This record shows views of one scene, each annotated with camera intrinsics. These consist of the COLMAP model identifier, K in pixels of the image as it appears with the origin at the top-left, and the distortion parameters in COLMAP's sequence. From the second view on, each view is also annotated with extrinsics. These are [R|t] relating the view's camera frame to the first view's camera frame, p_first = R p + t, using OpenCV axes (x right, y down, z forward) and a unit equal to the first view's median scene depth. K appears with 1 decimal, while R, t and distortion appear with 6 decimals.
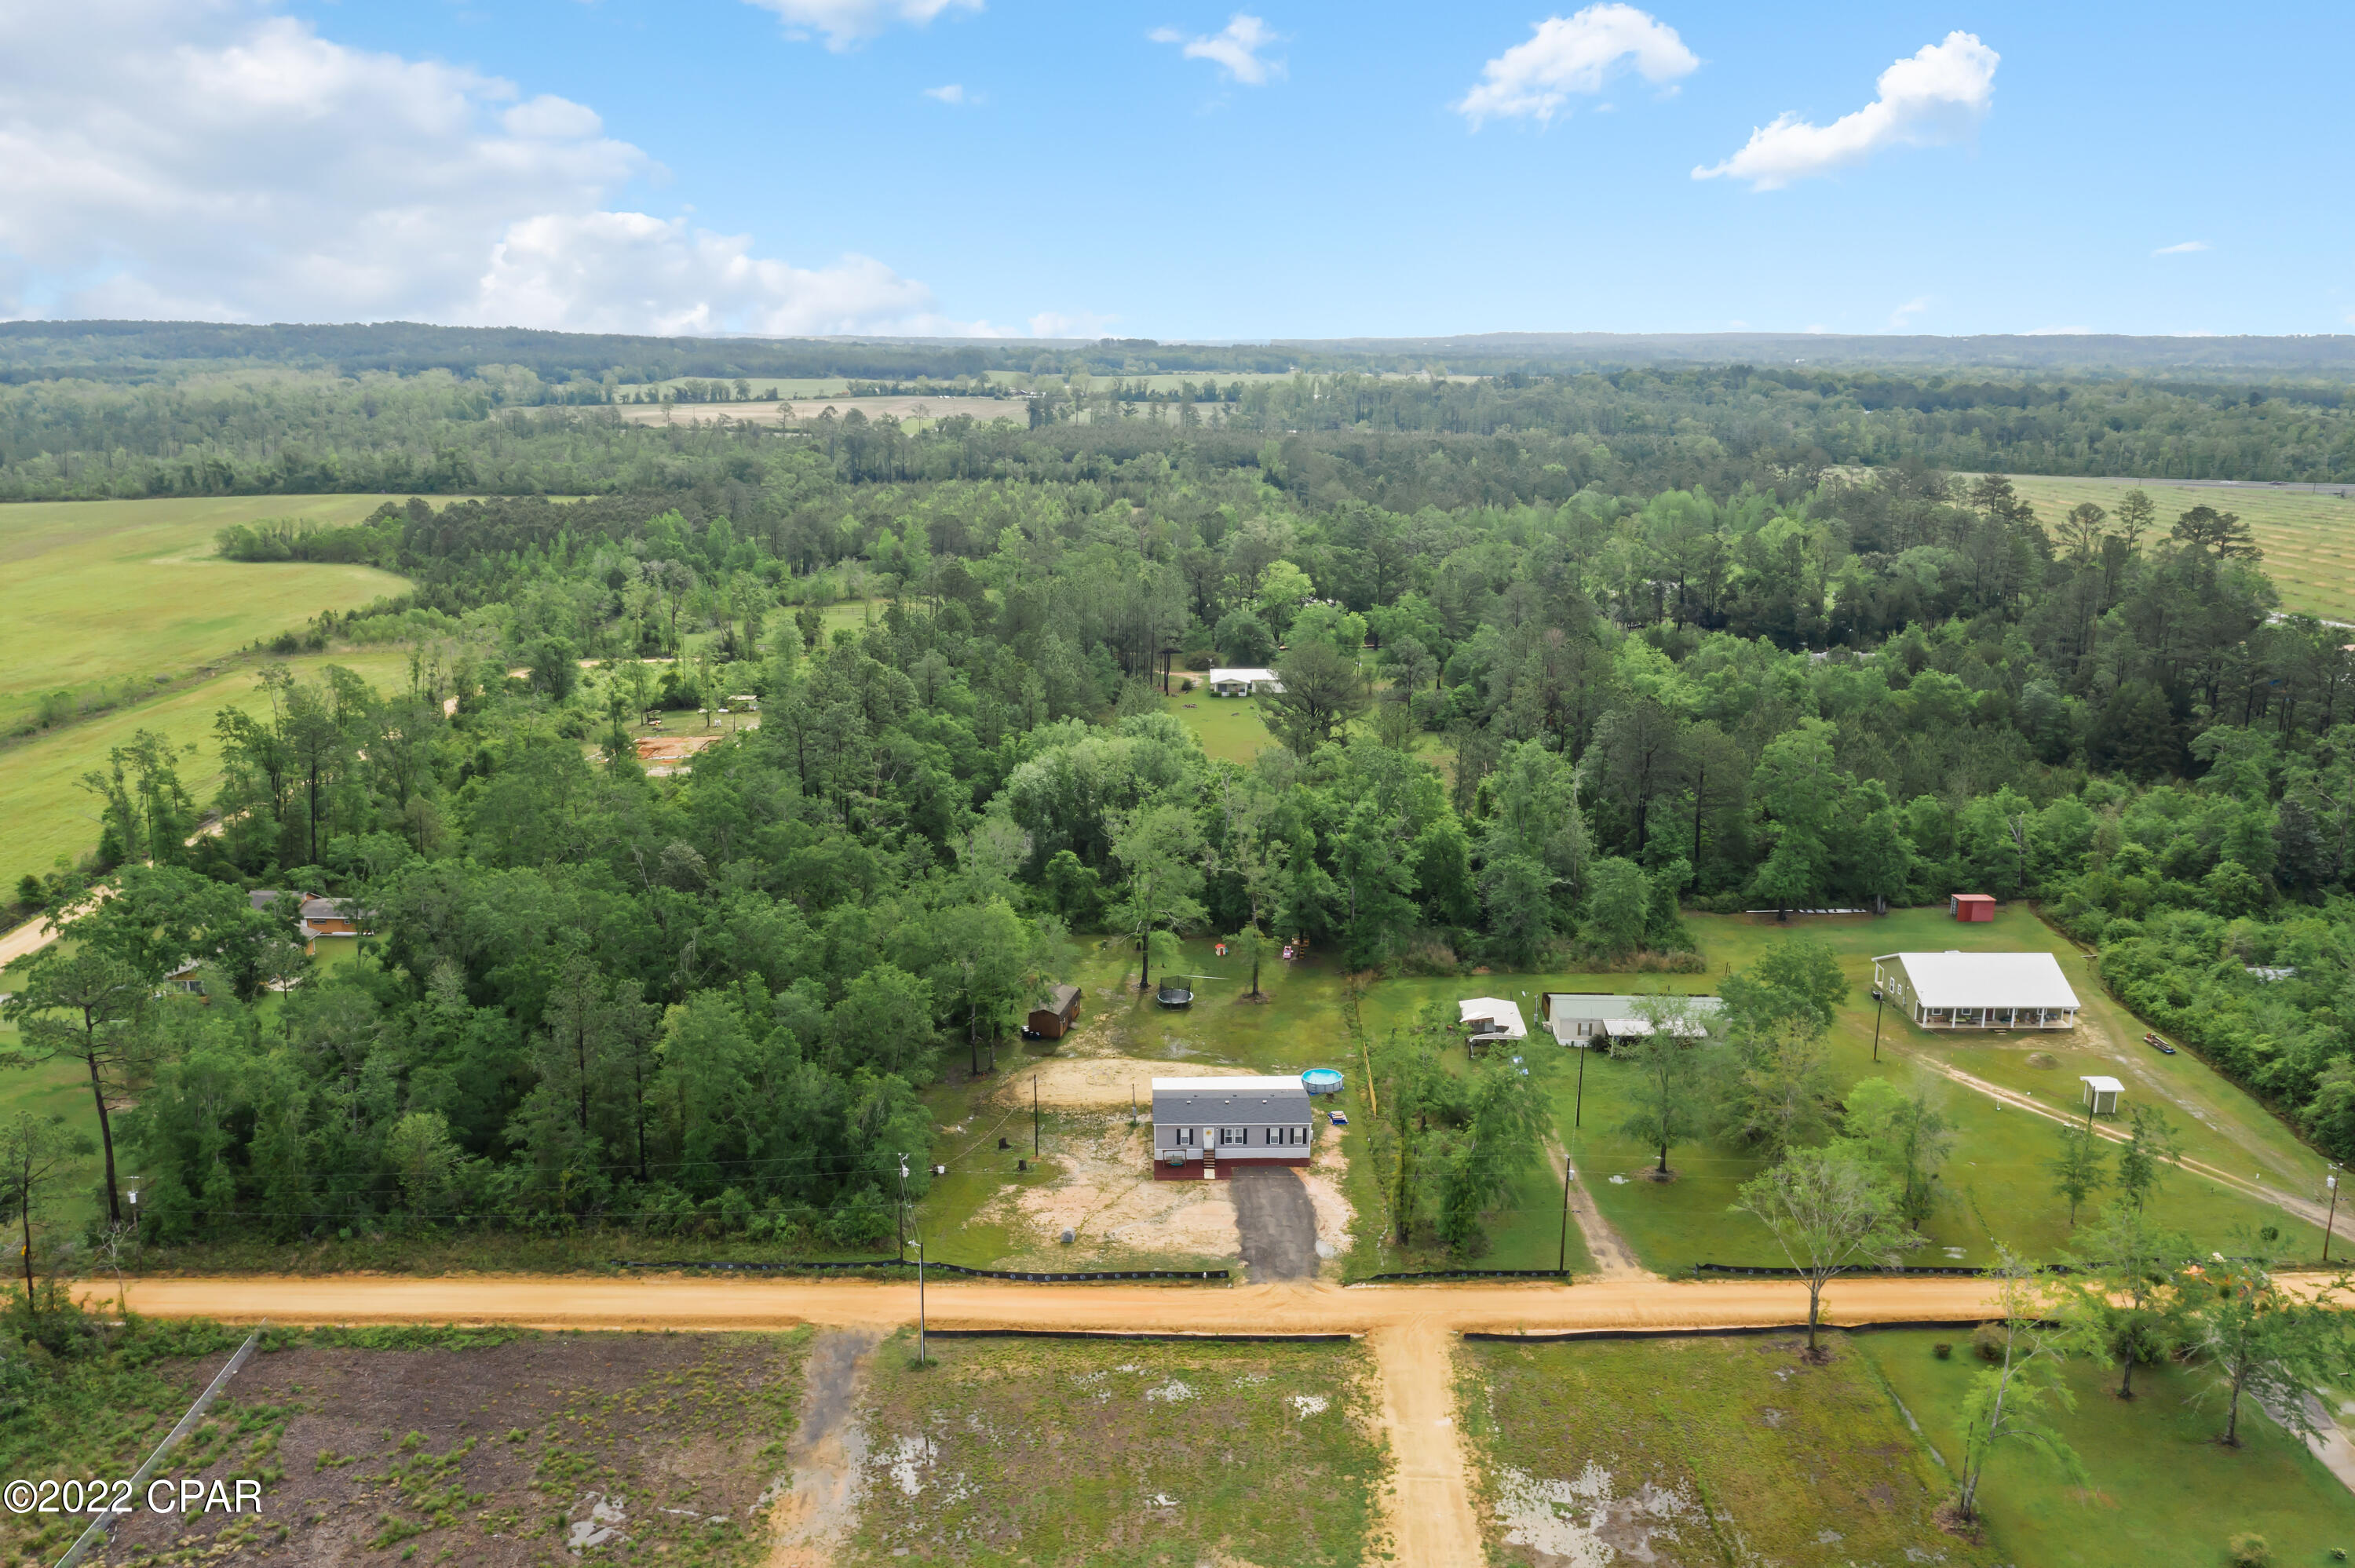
lens RADIAL K [[1839.5, 0, 1162.8], [0, 1839.5, 787.2], [0, 0, 1]] dist [-0.015984, -0.002009]
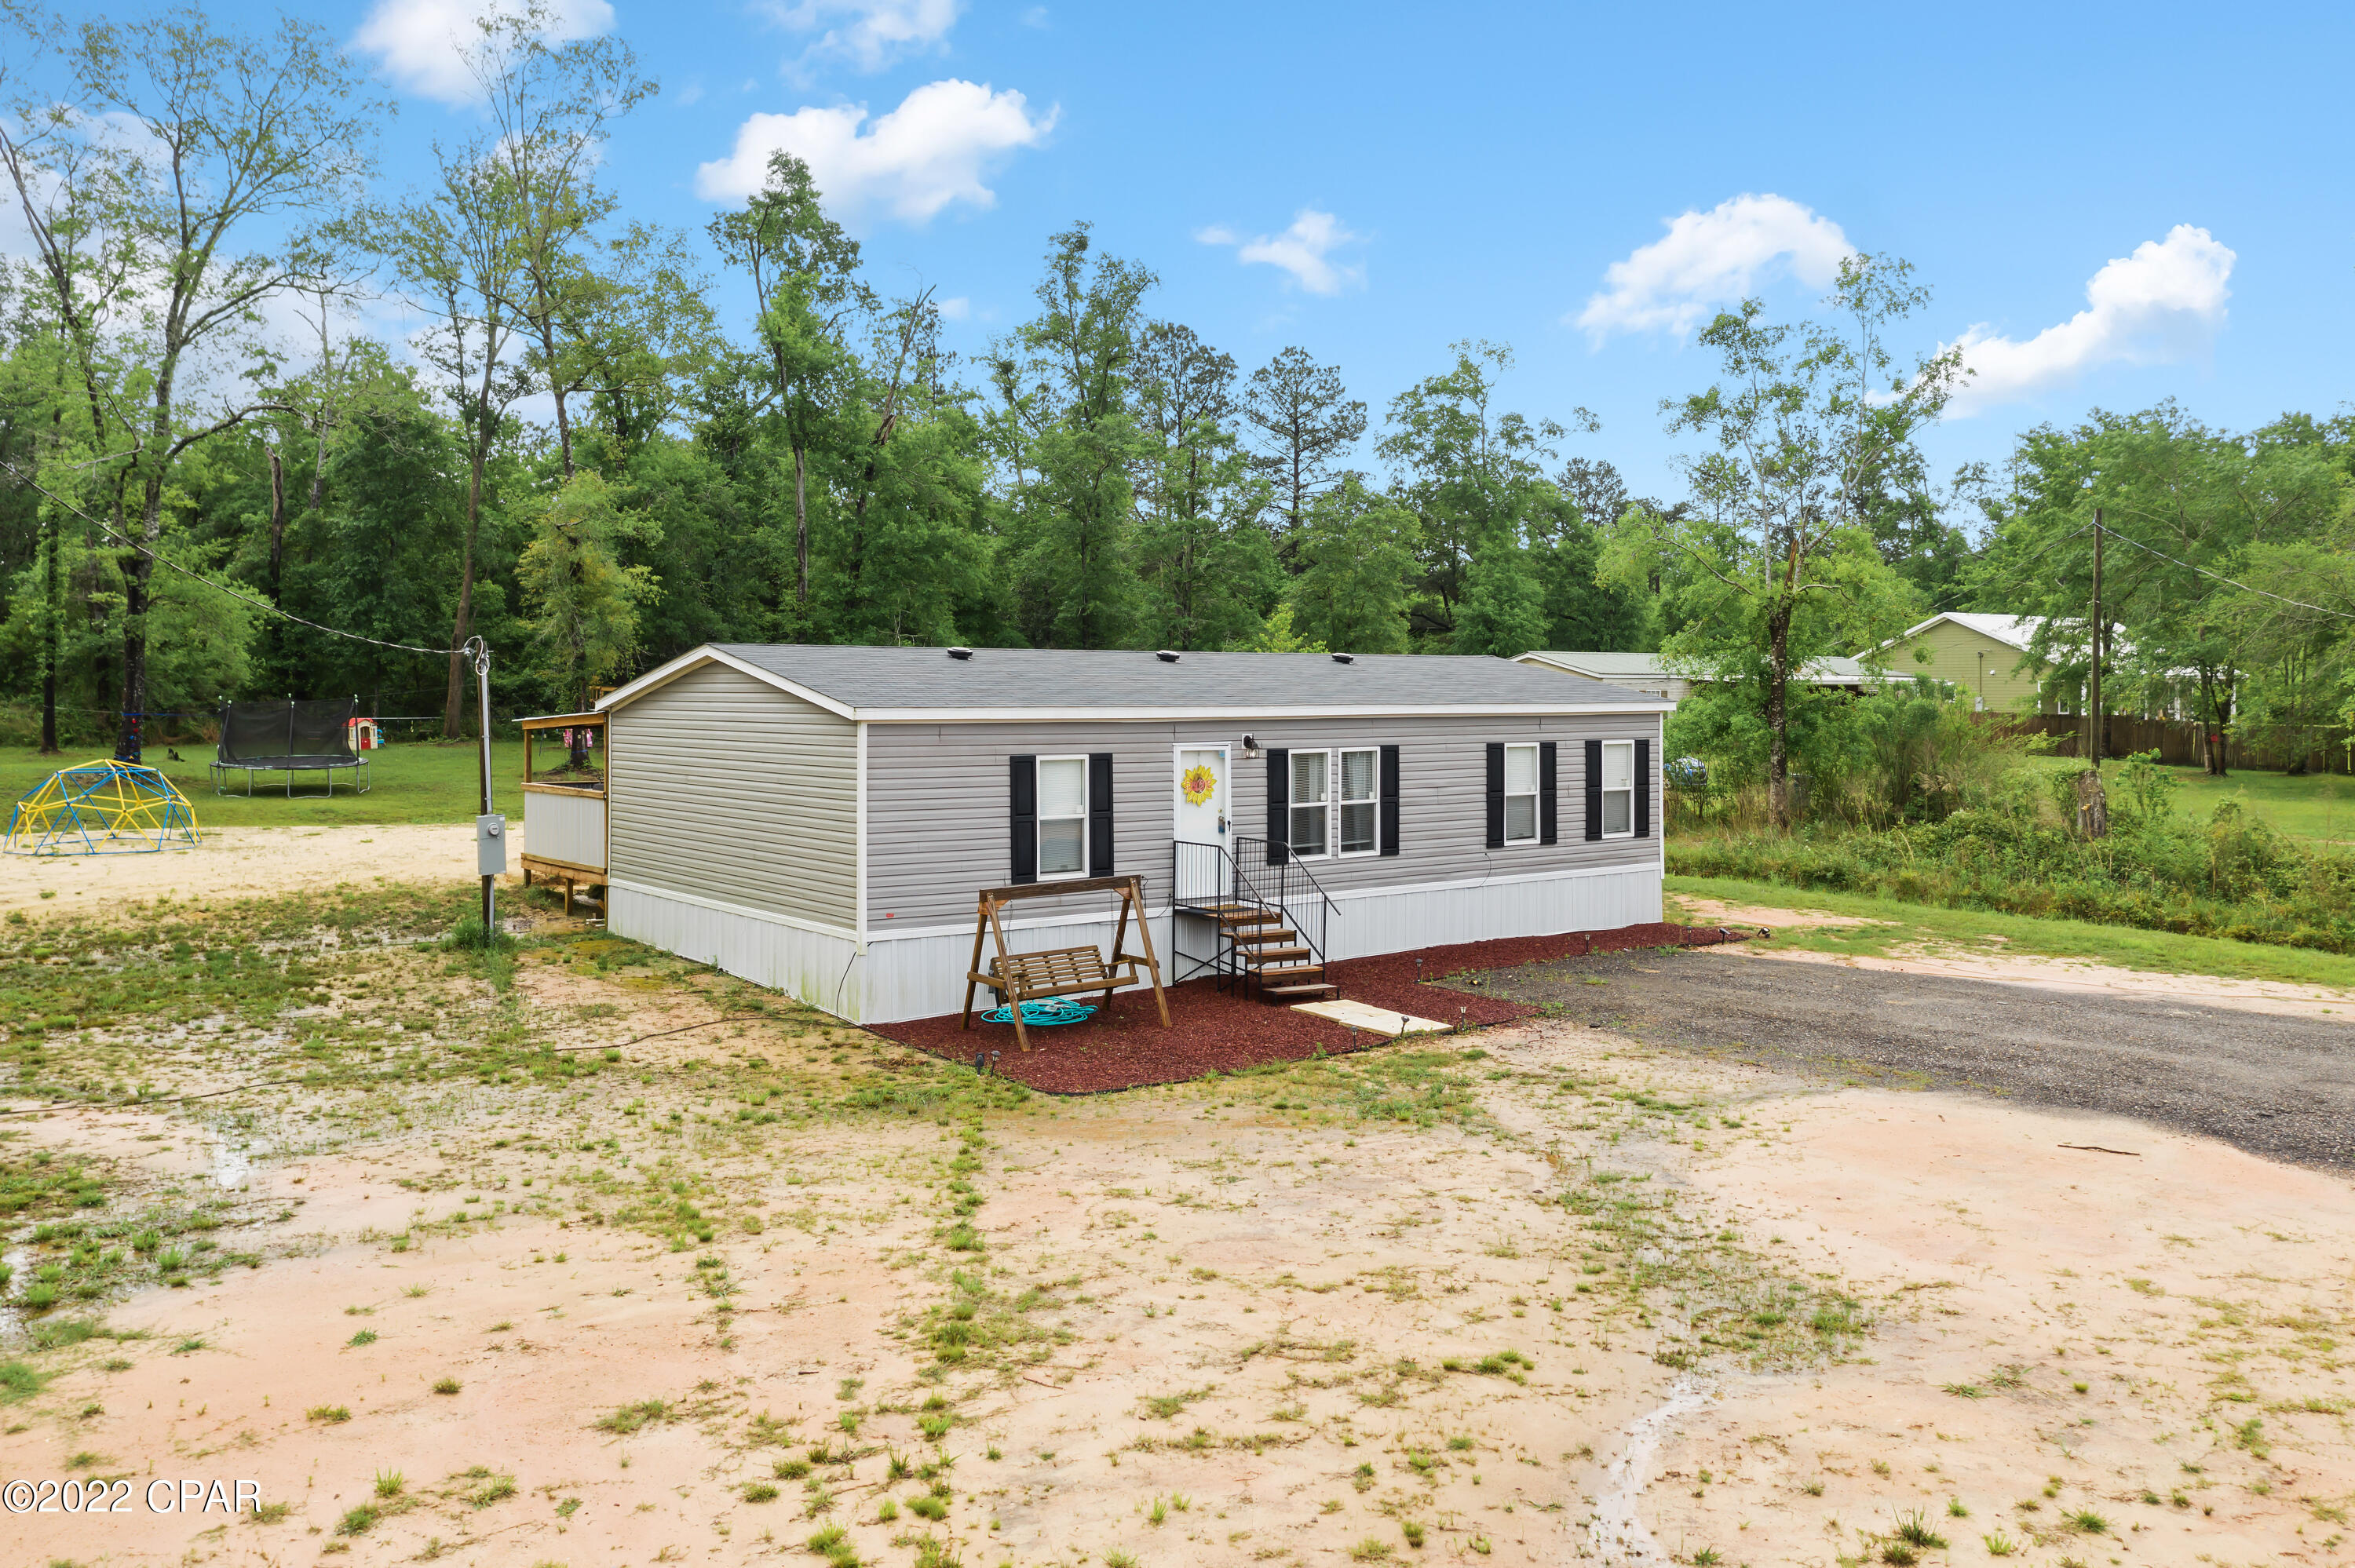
lens RADIAL K [[1839.5, 0, 1164.8], [0, 1839.5, 763.1], [0, 0, 1]] dist [-0.015984, -0.002009]
pose [[0.797123, -0.019345, 0.603507, -0.063230], [0.133796, 0.980299, -0.145298, 0.211232], [-0.588807, 0.196567, 0.784008, 0.911460]]
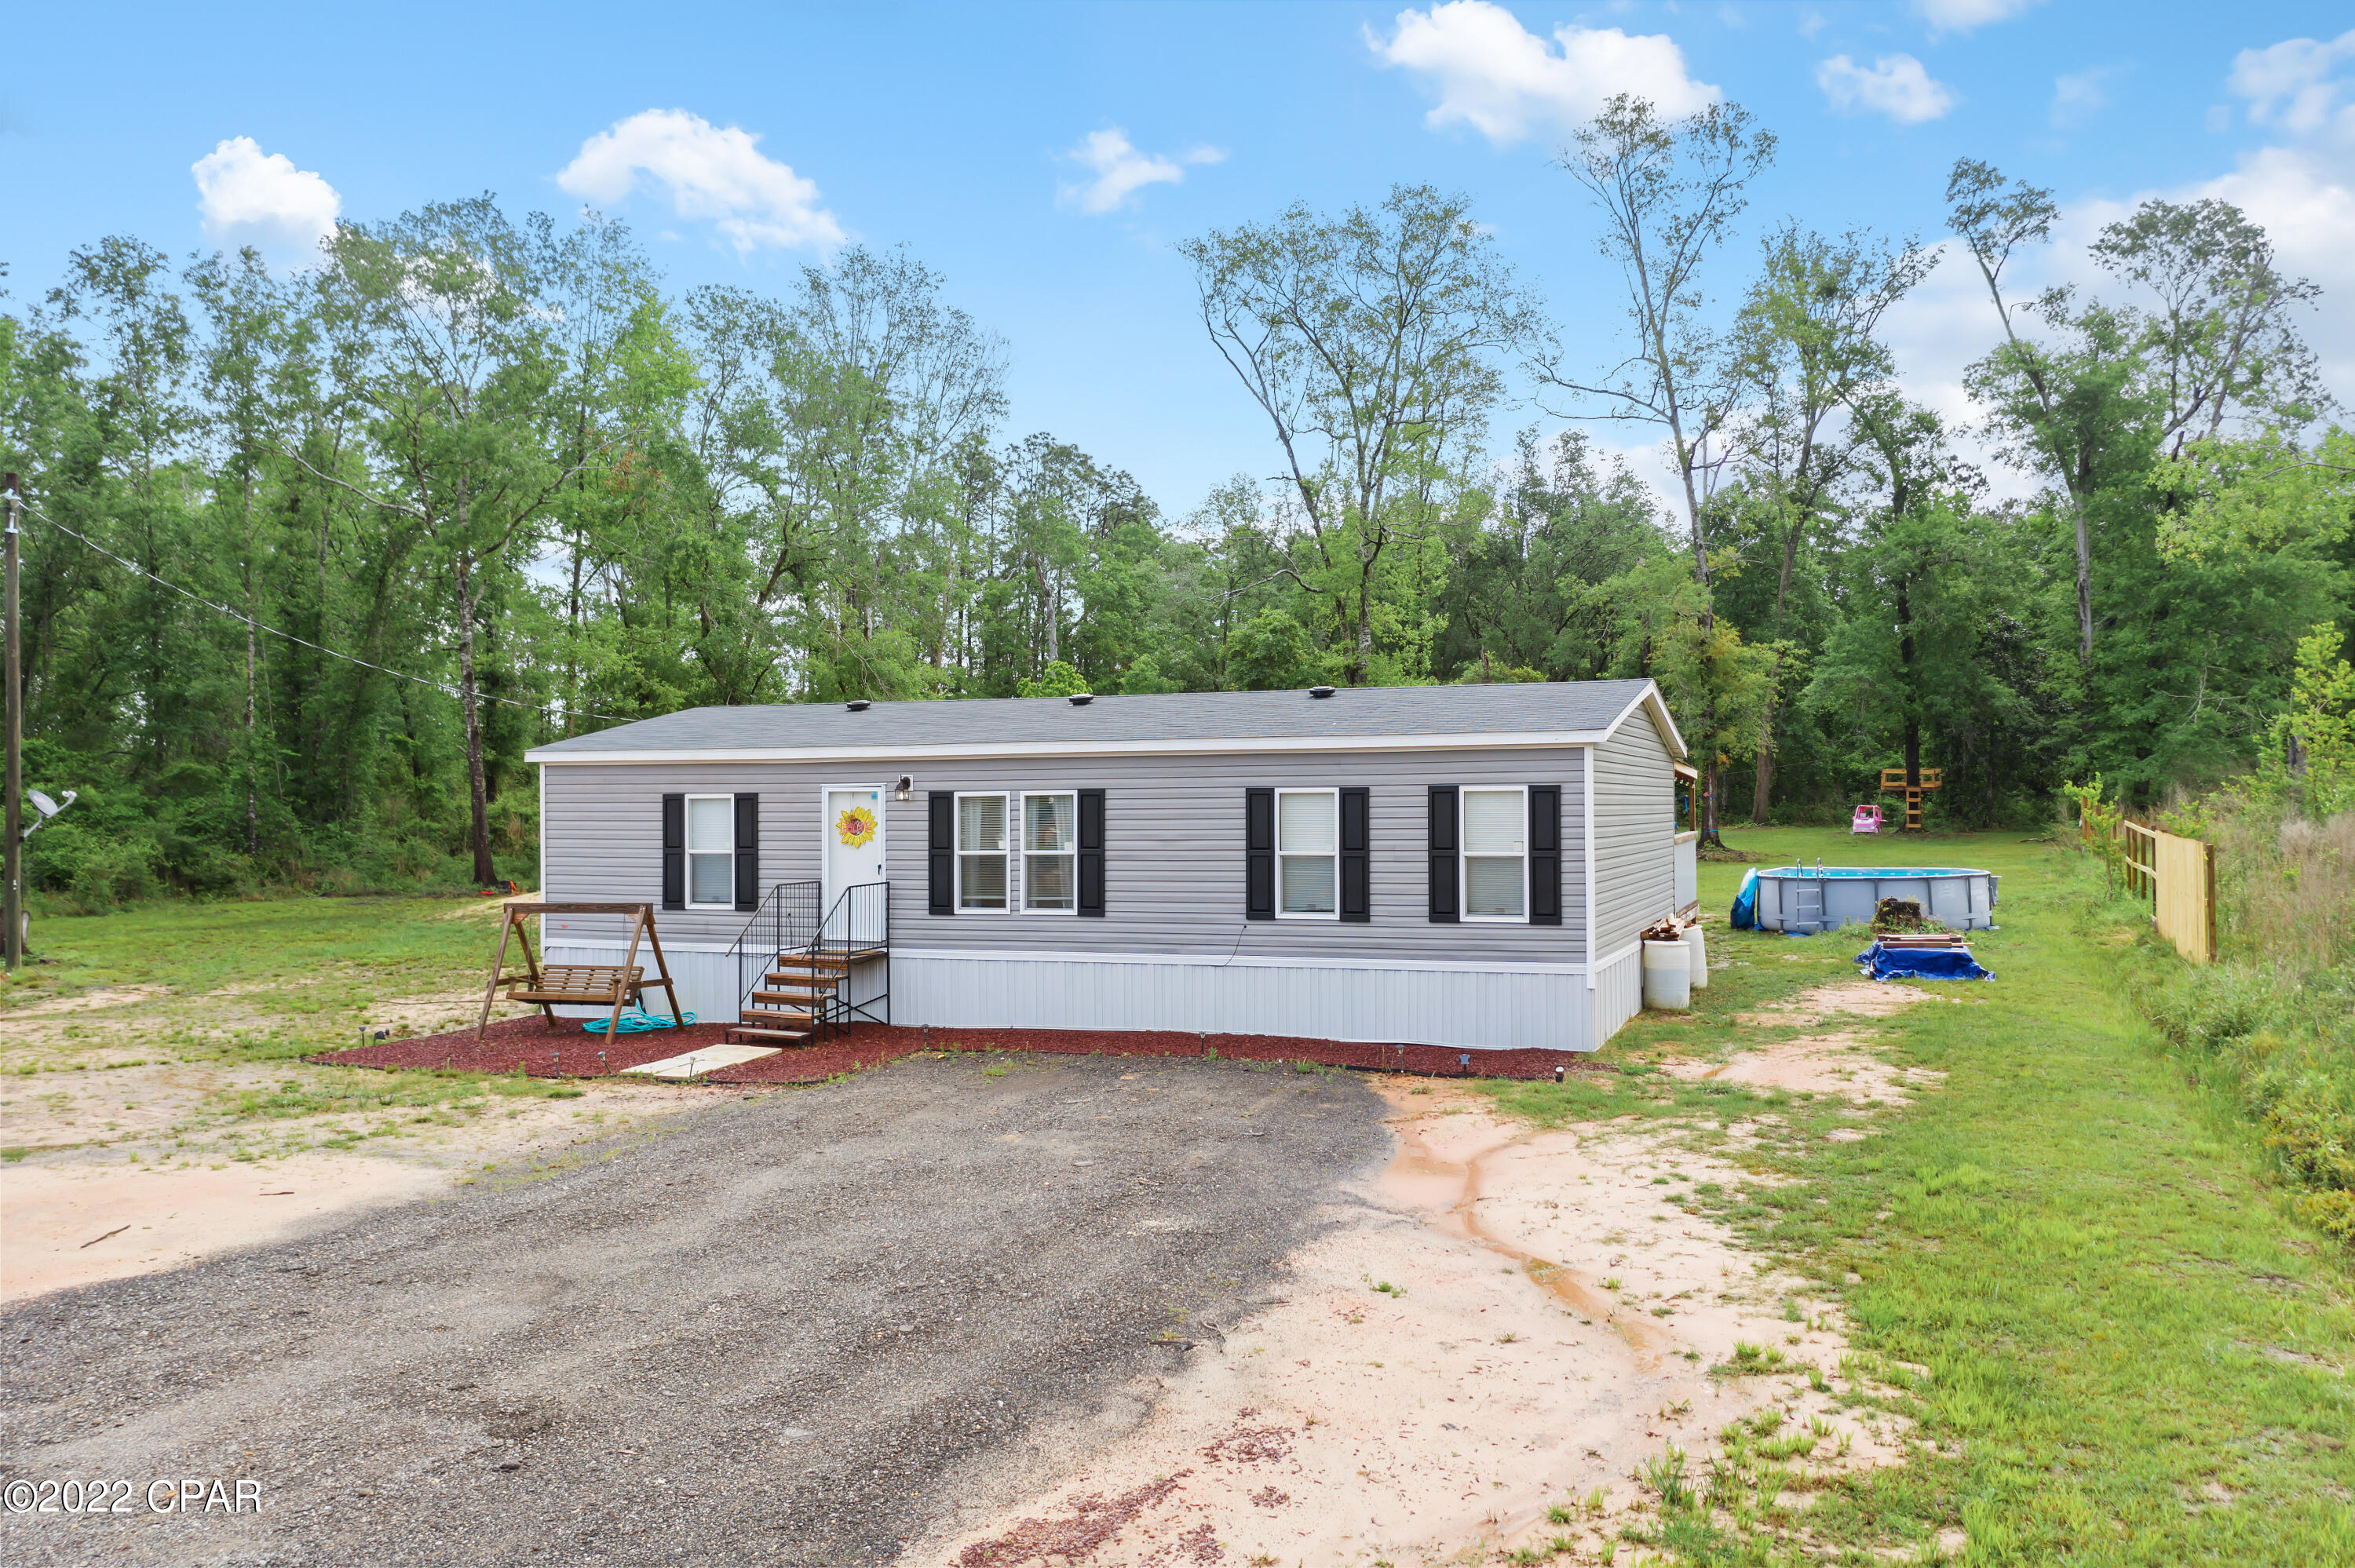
lens RADIAL K [[1839.5, 0, 1186.3], [0, 1839.5, 788.9], [0, 0, 1]] dist [-0.015984, -0.002009]
pose [[0.932154, -0.004350, -0.362037, 0.100610], [-0.079723, 0.972920, -0.216956, 0.218303], [0.353177, 0.231099, 0.906565, 0.902471]]
